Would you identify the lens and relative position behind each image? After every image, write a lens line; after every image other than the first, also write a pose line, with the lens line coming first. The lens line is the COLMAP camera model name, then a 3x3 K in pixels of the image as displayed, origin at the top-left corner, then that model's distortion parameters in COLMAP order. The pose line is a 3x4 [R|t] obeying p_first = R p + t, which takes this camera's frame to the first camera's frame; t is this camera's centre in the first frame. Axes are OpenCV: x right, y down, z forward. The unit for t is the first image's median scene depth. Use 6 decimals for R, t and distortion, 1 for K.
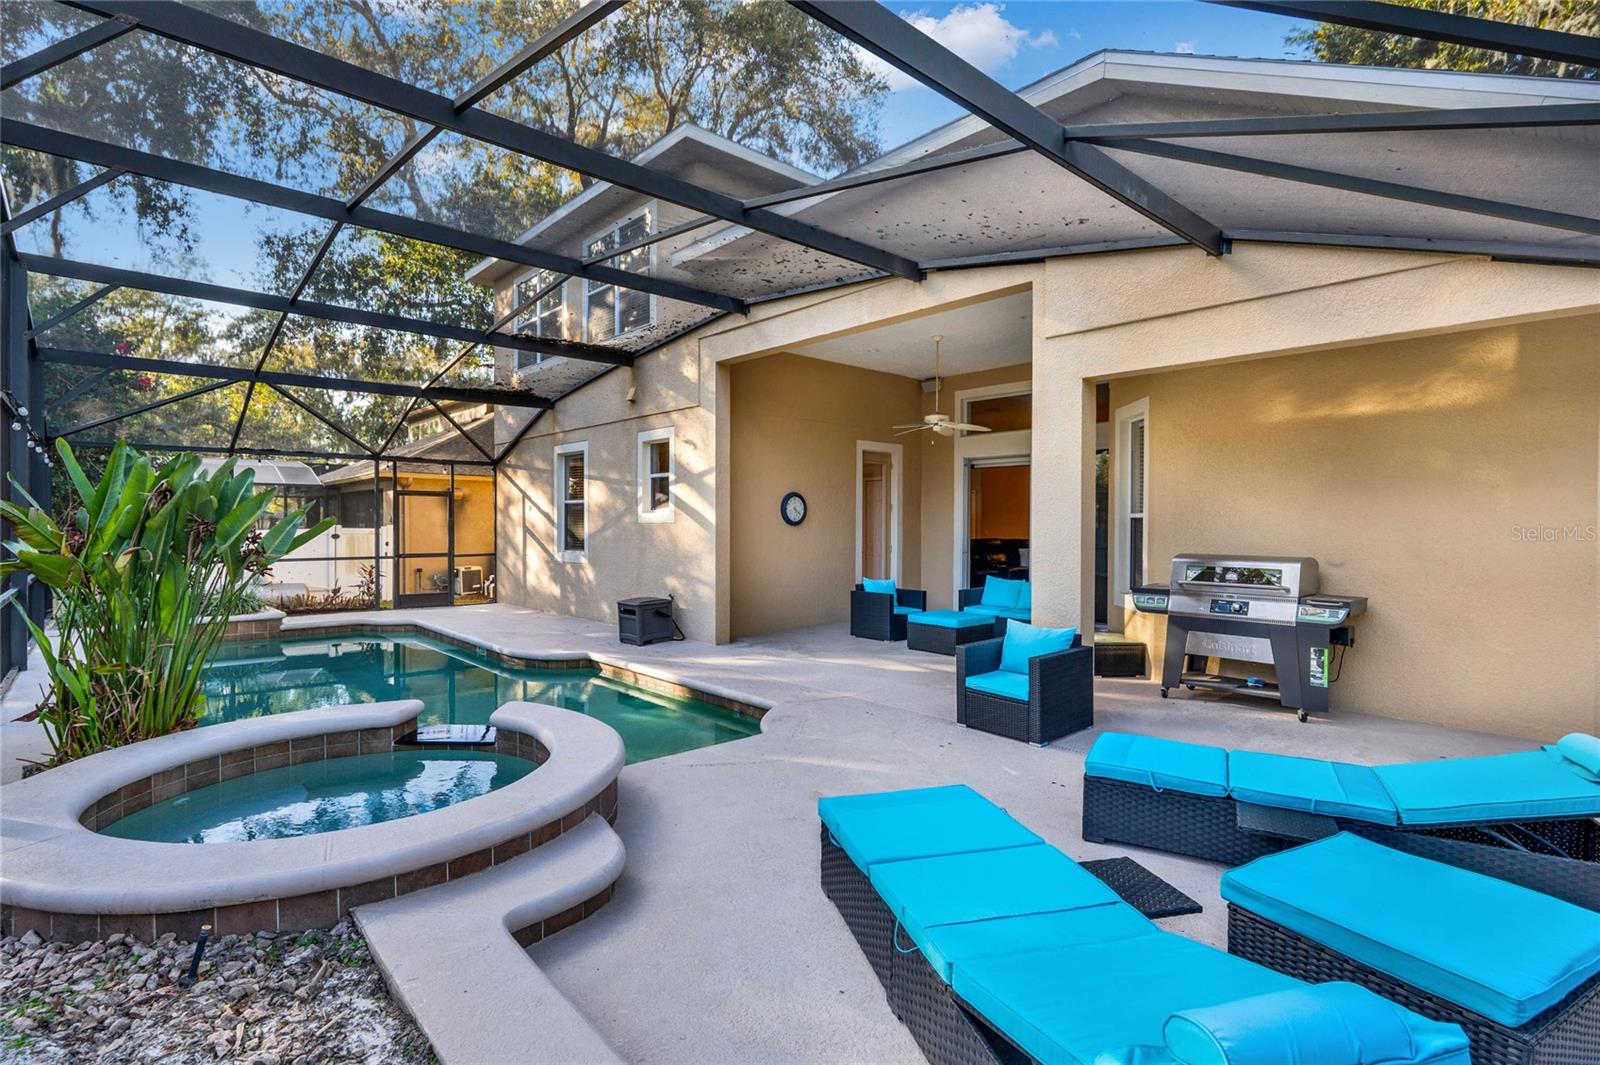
lens RADIAL K [[793.0, 0, 800.0], [0, 793.0, 532.5], [0, 0, 1]] dist [-0.003361, -0.000386]
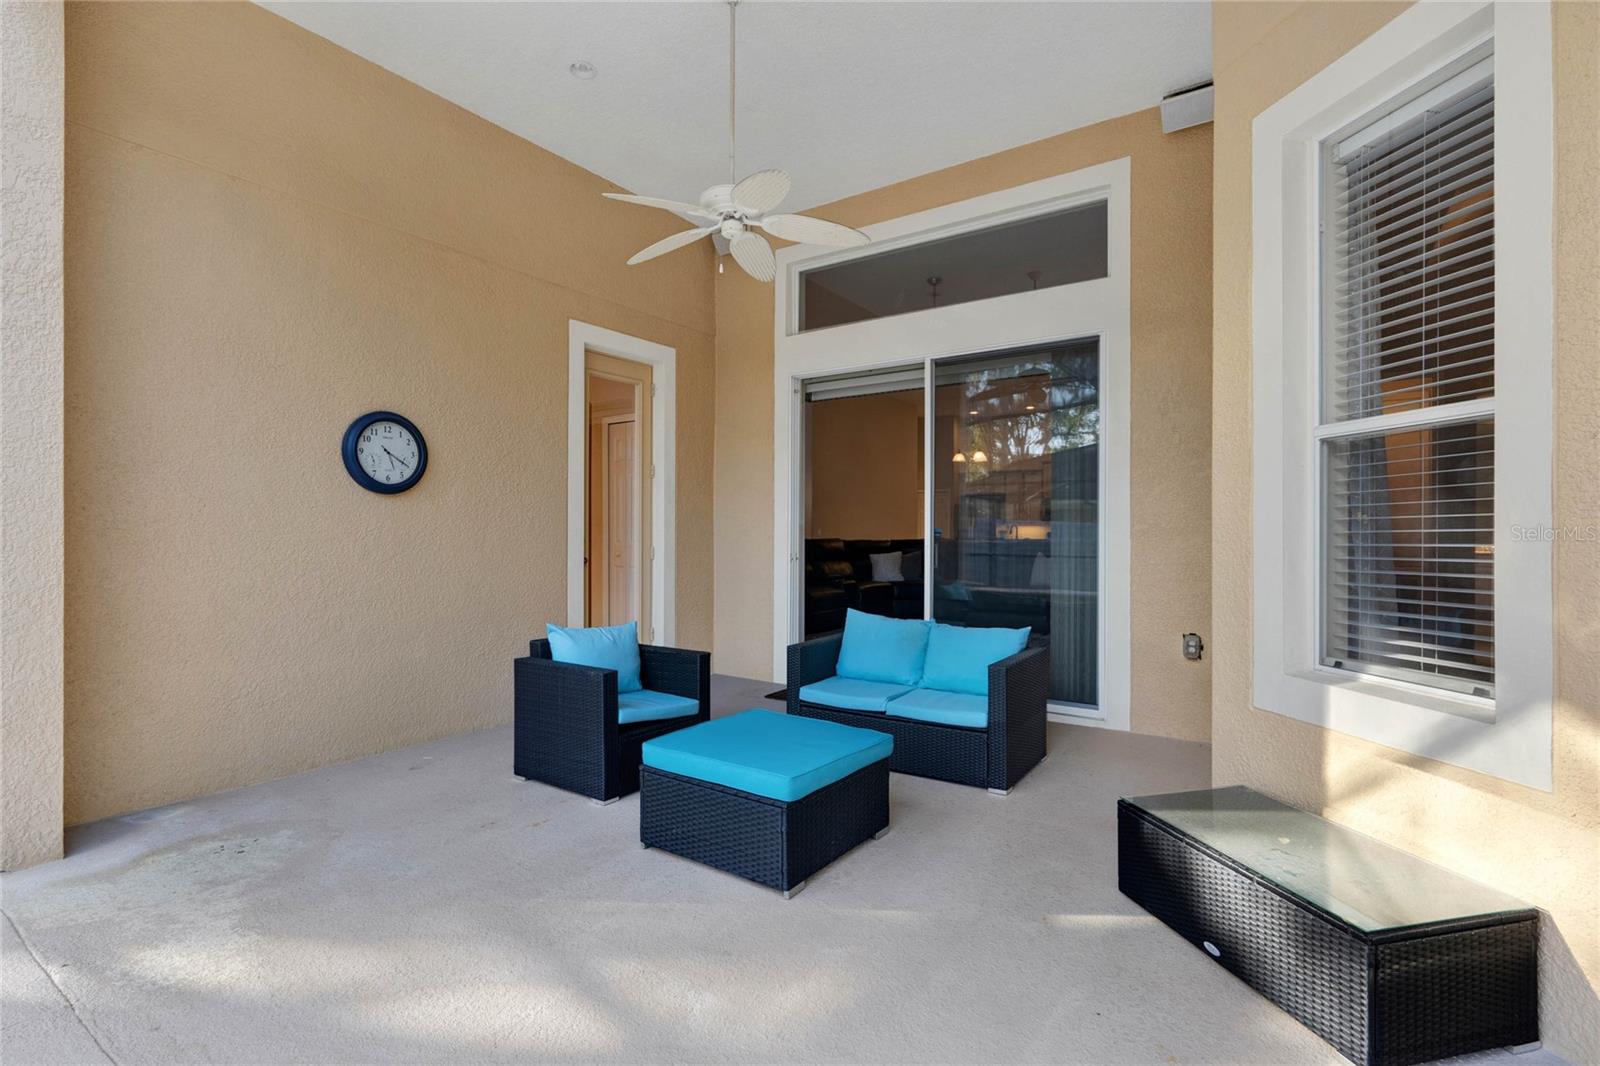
lens RADIAL K [[760.0, 0, 800.0], [0, 760.0, 533.0], [0, 0, 1]] dist [-0.002161, -0.001137]
pose [[0.974331, -0.000029, 0.225120, 0.099373], [0.003517, 0.999880, -0.015091, 0.015473], [-0.225092, 0.015495, 0.974214, 0.516412]]
